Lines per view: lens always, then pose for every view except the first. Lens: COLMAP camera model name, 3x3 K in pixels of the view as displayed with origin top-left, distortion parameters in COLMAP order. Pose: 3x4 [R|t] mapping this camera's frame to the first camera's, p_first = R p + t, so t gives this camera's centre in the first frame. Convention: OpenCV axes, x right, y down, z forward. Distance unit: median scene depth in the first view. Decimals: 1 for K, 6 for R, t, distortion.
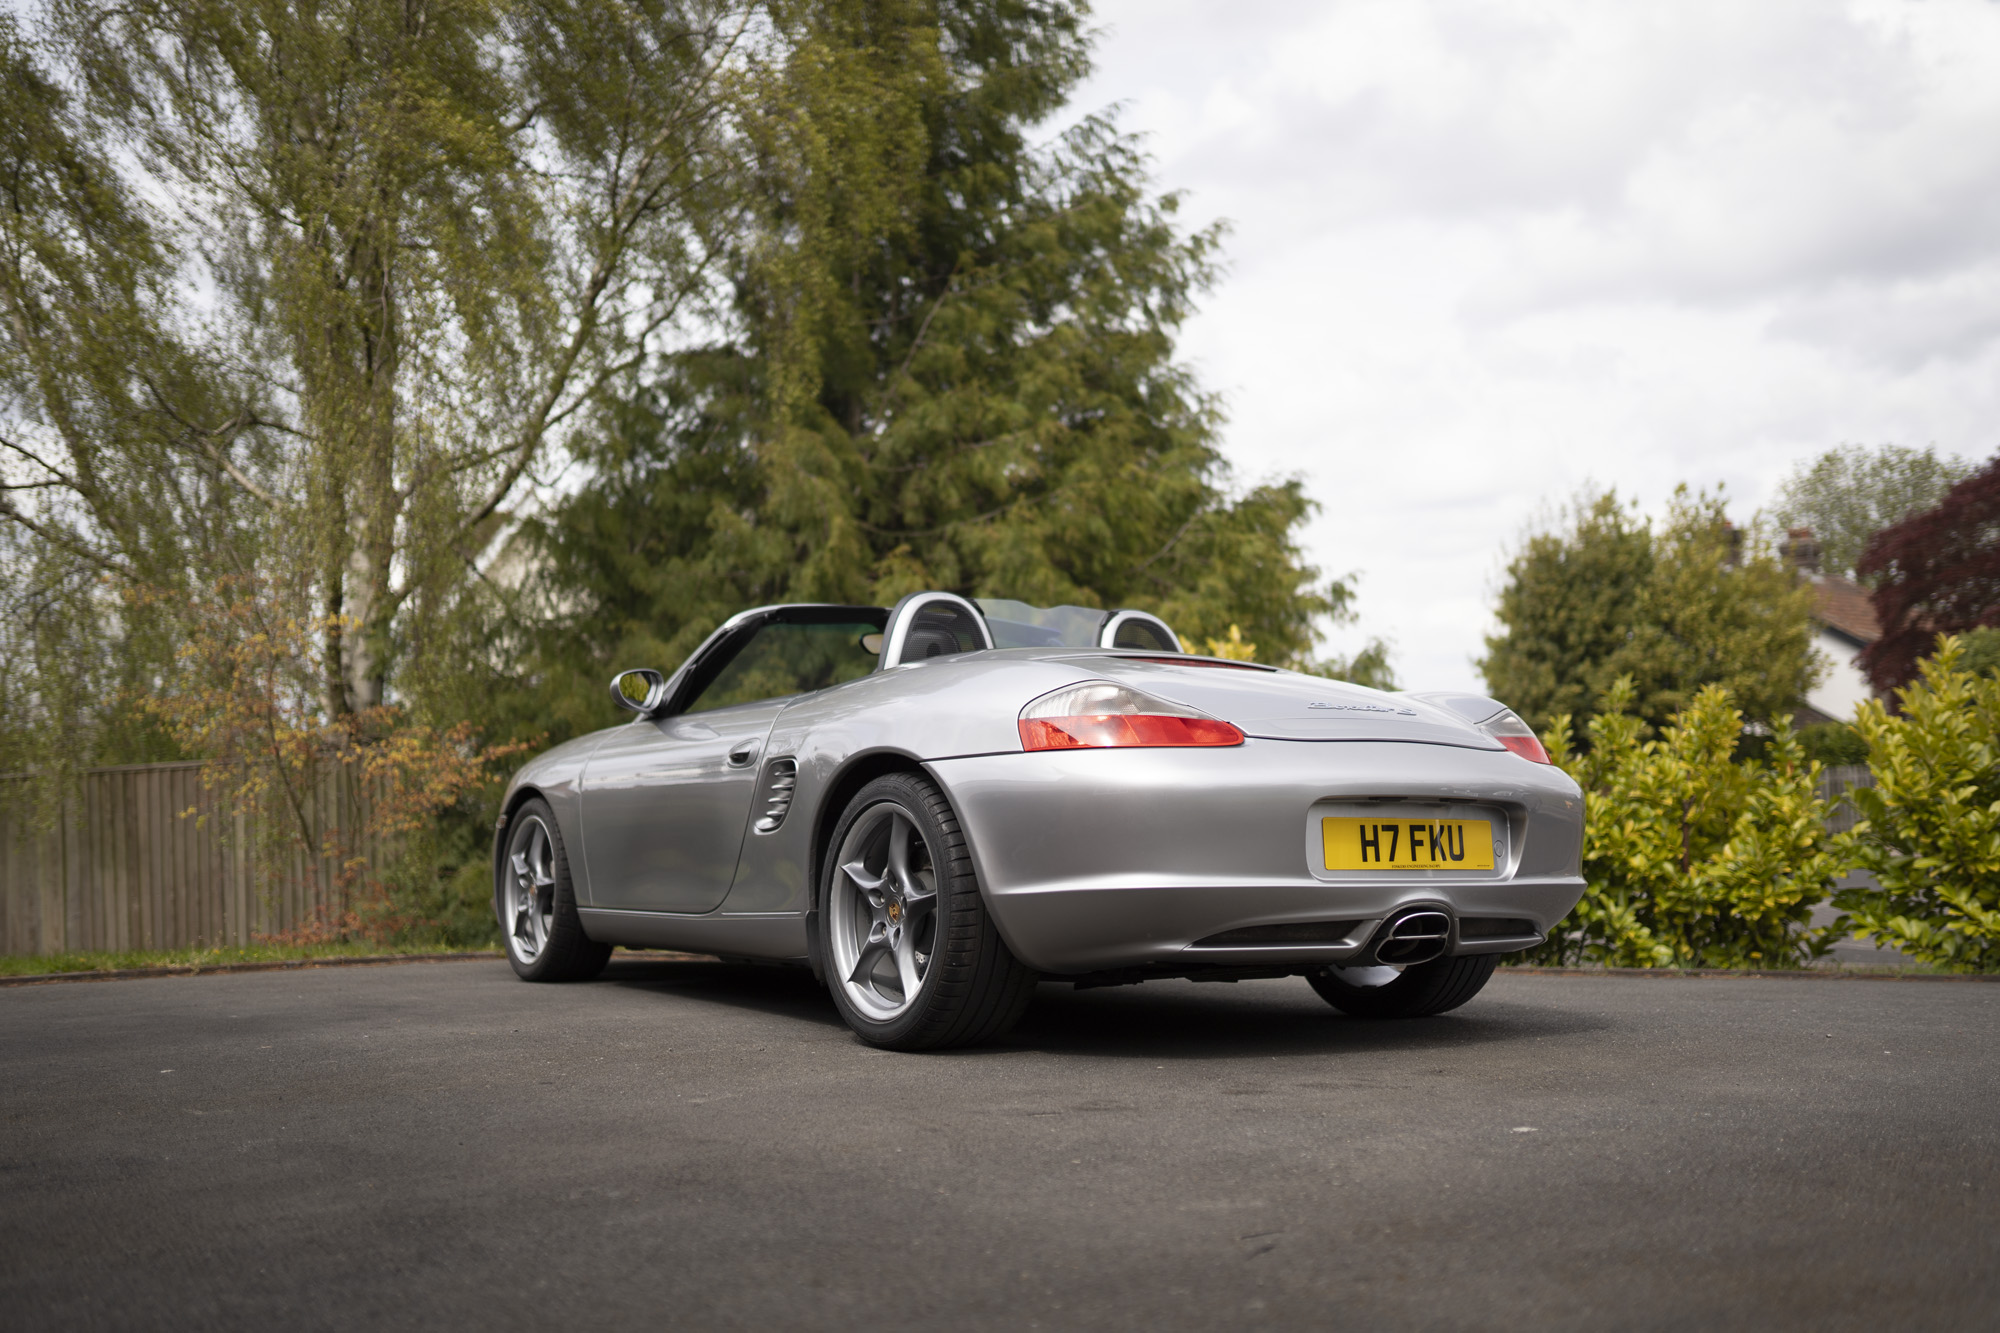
lens RADIAL K [[1912.8, 0, 1008.7], [0, 1912.8, 652.3], [0, 0, 1]] dist [-0.026317, 0.000000]
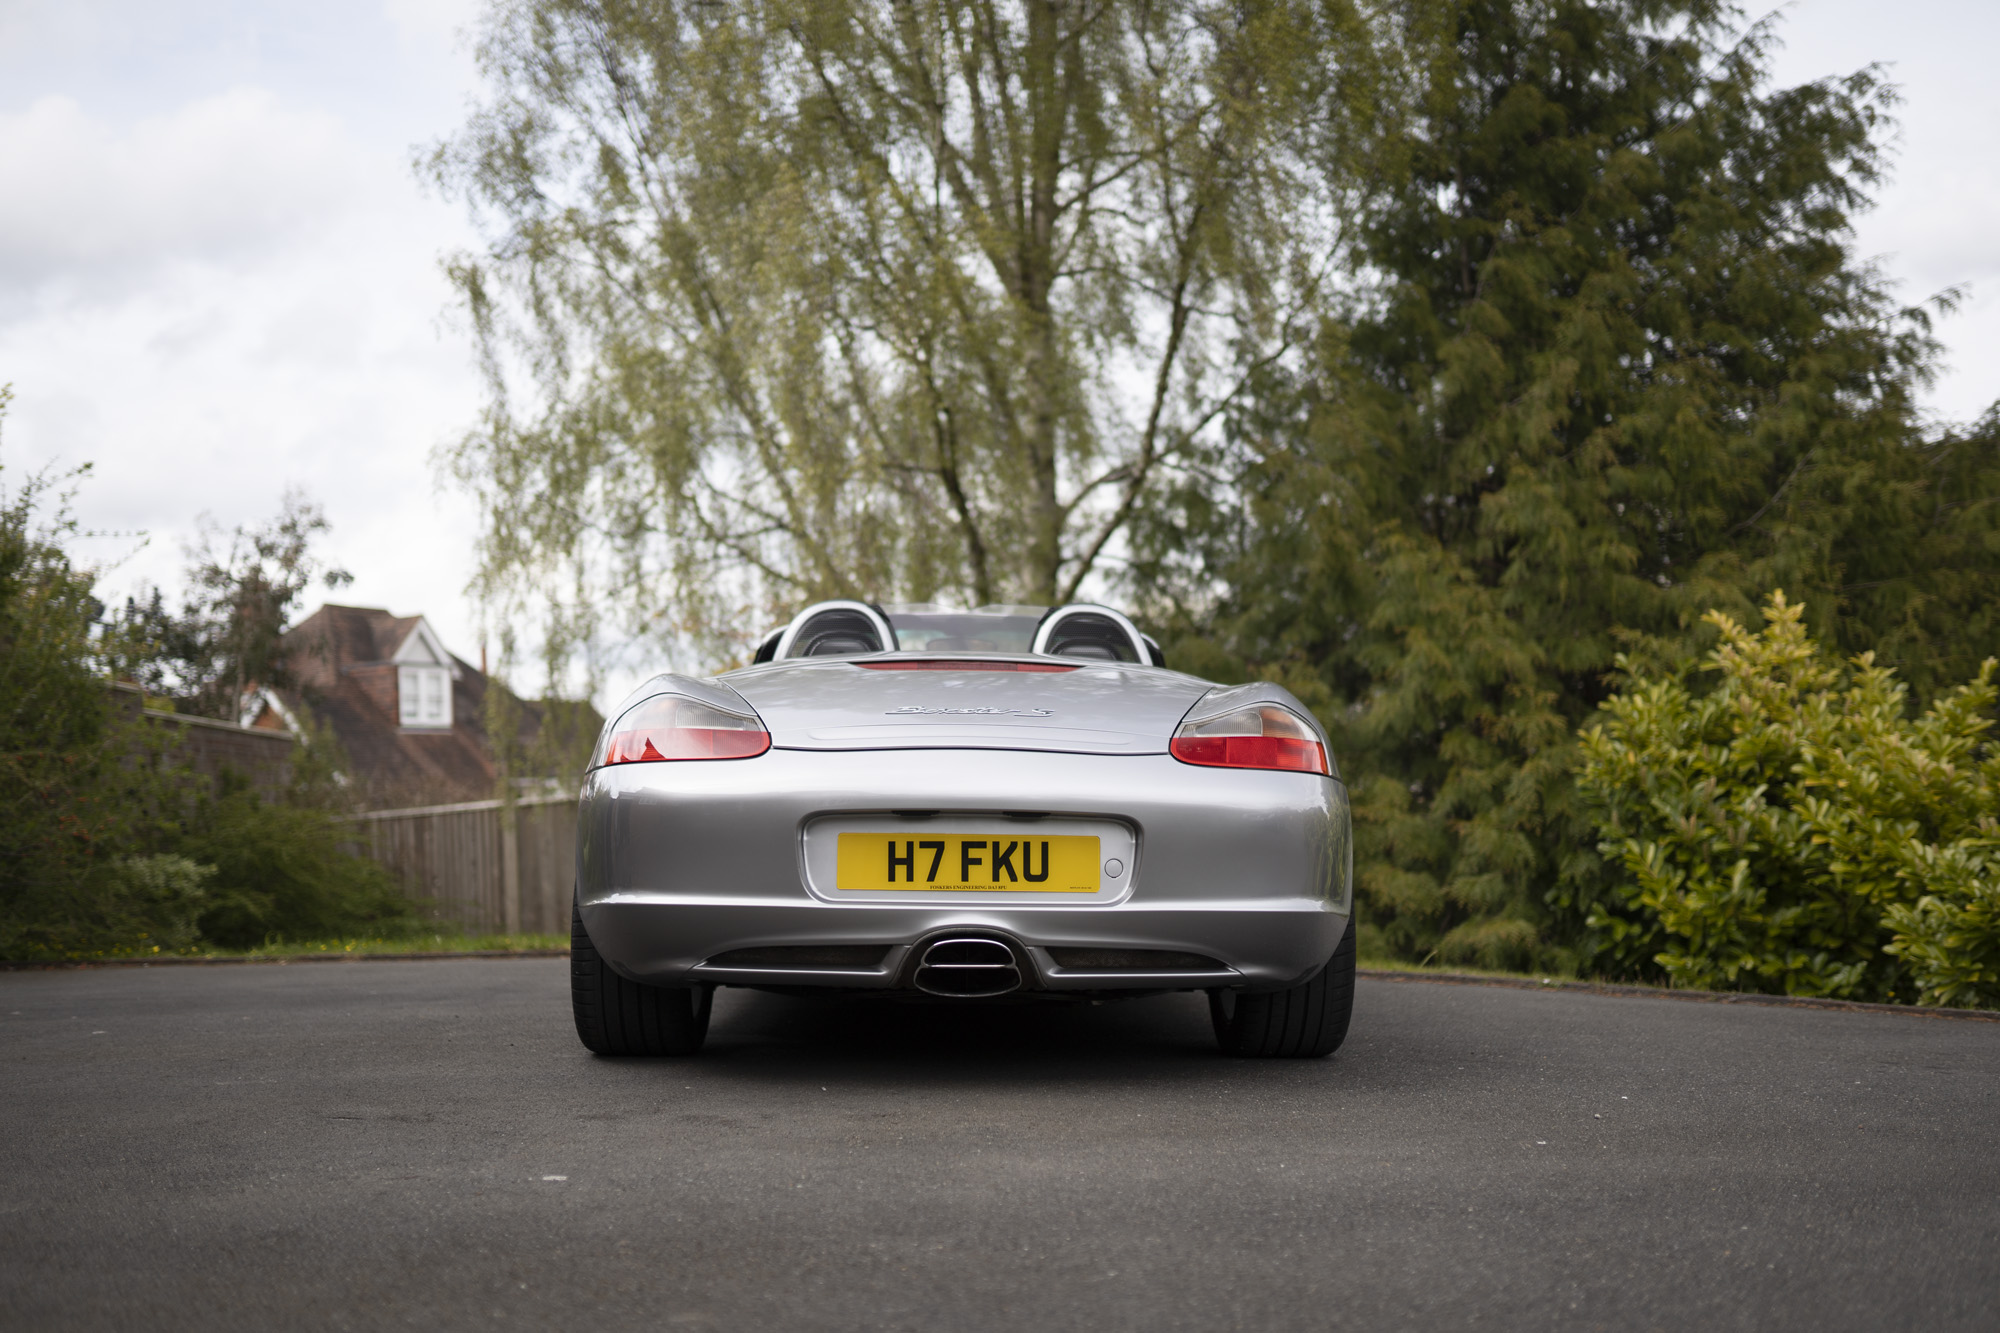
lens RADIAL K [[1912.8, 0, 986.2], [0, 1912.8, 663.9], [0, 0, 1]] dist [-0.026317, 0.000000]
pose [[0.845903, -0.044010, -0.531517, 0.329696], [0.050724, 0.998711, -0.001967, 0.004253], [0.530919, -0.025296, 0.847045, 0.113958]]
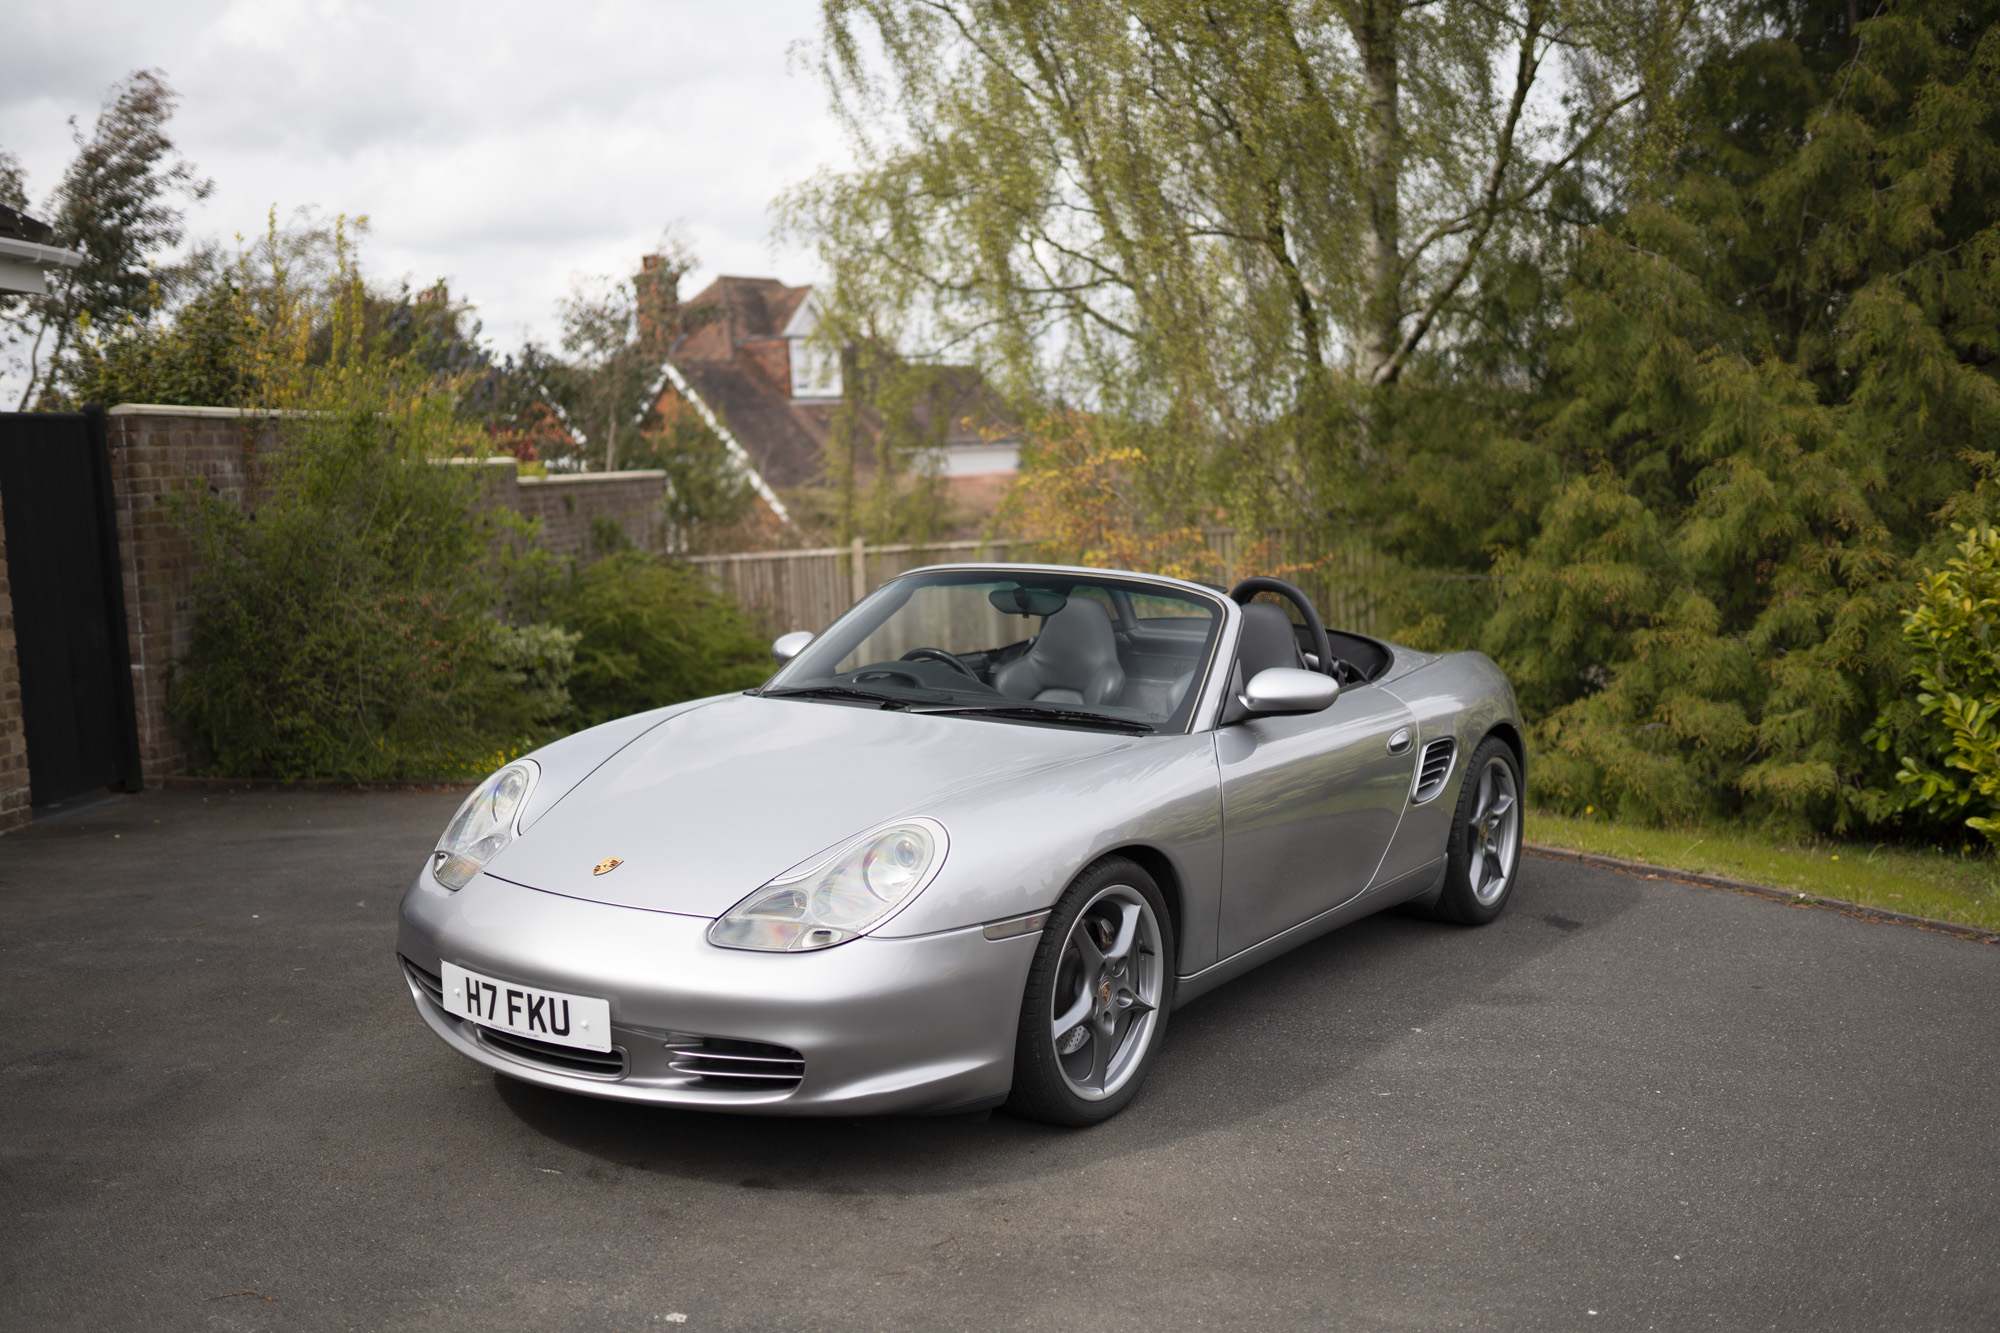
lens RADIAL K [[1912.8, 0, 984.2], [0, 1912.8, 659.4], [0, 0, 1]] dist [-0.026317, 0.000000]
pose [[0.716800, 0.077711, -0.692935, 0.389966], [0.062749, 0.982549, 0.175101, -0.104617], [0.694449, -0.168994, 0.699415, 0.145154]]
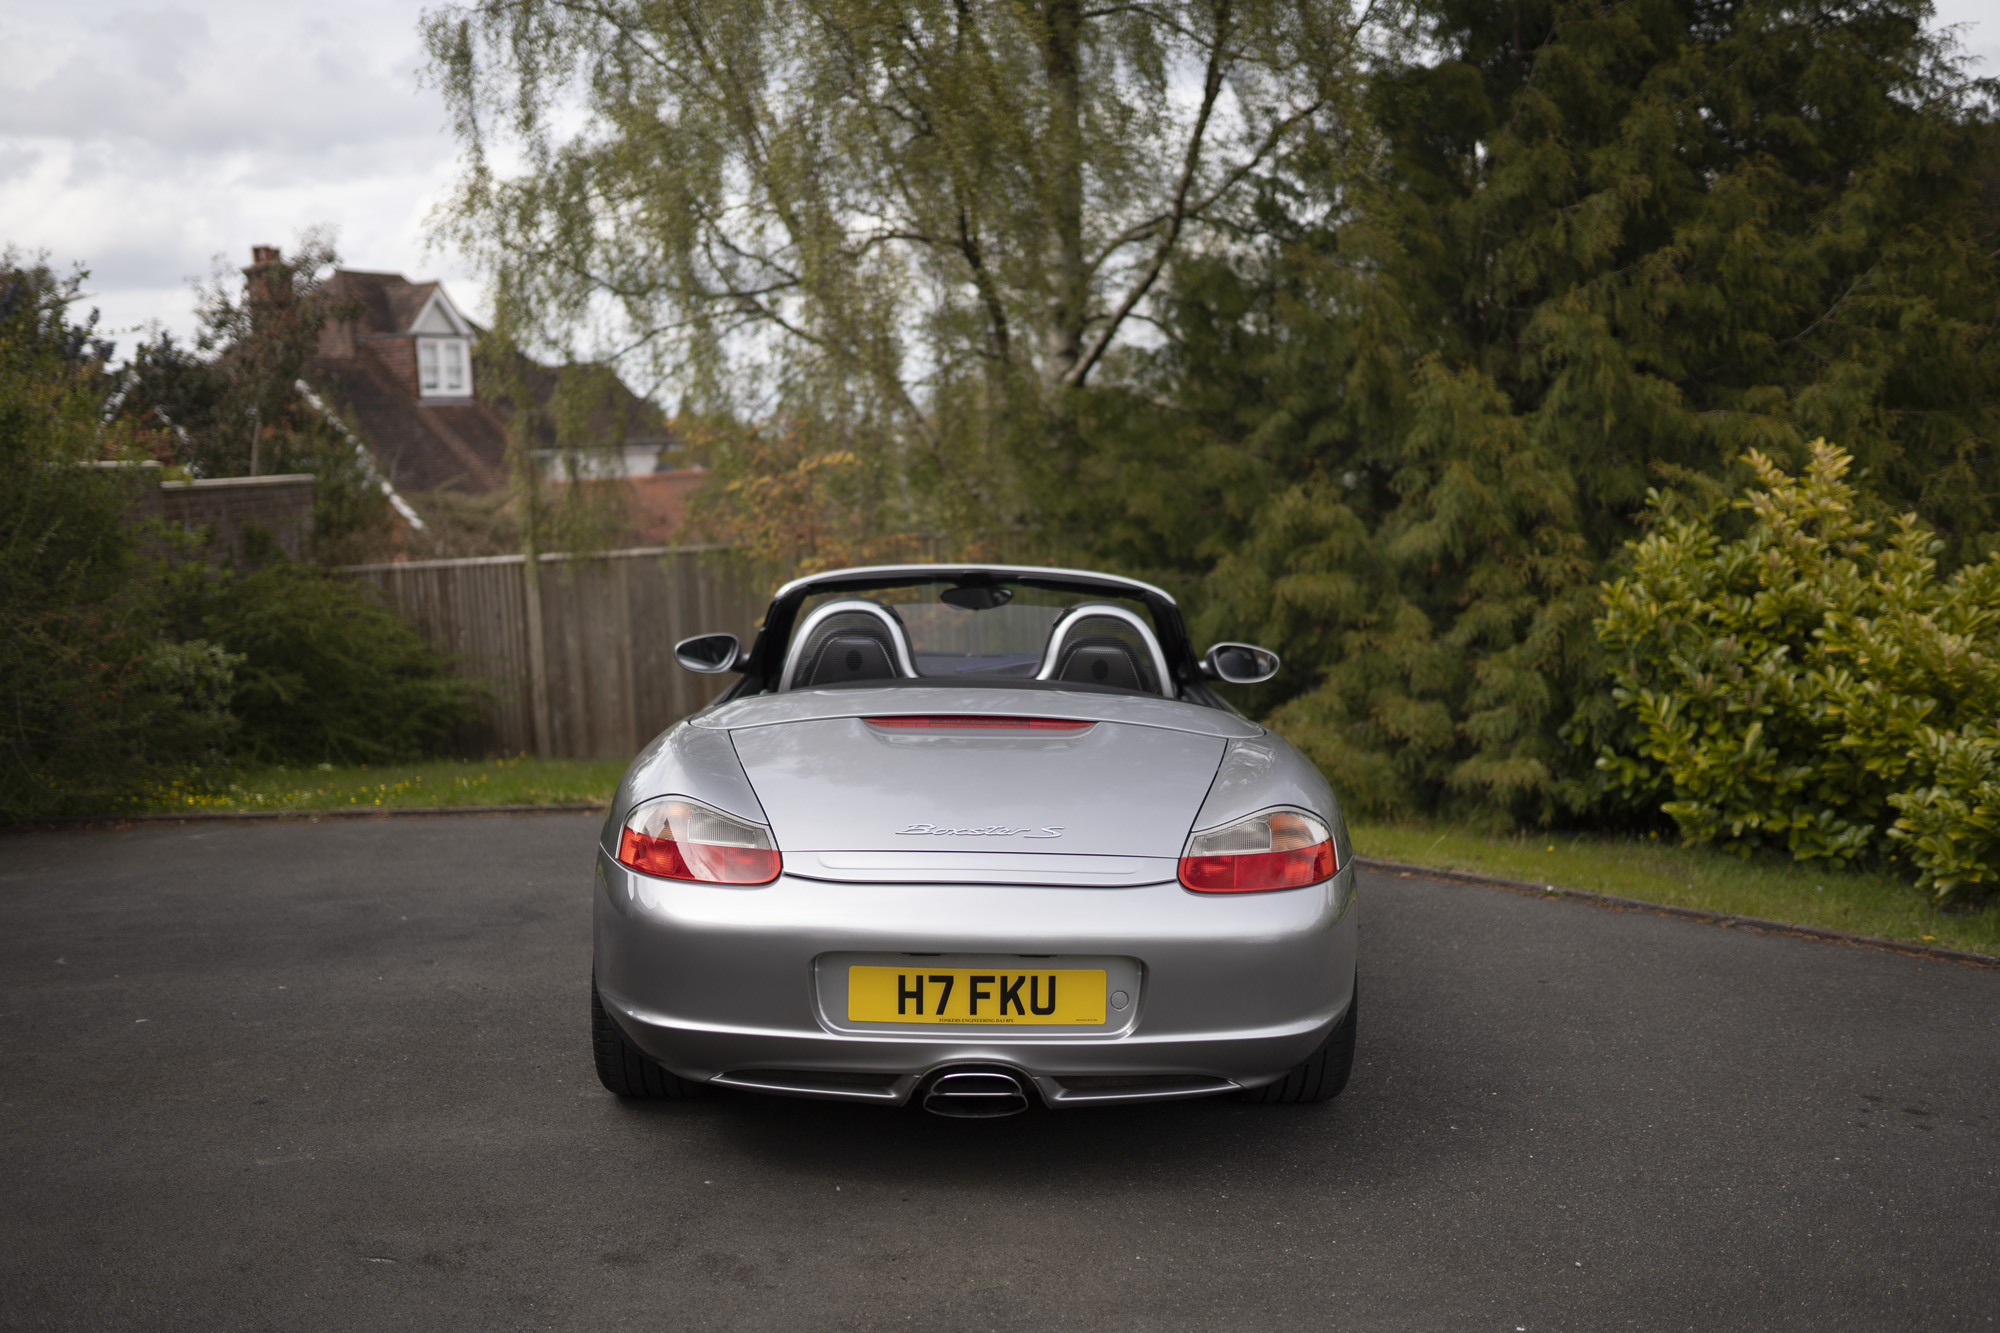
lens RADIAL K [[1912.8, 0, 991.6], [0, 1912.8, 665.0], [0, 0, 1]] dist [-0.026317, 0.000000]
pose [[0.840333, 0.064467, -0.538223, 0.329511], [0.044183, 0.981453, 0.186540, -0.106476], [0.540266, -0.180536, 0.821900, 0.130104]]
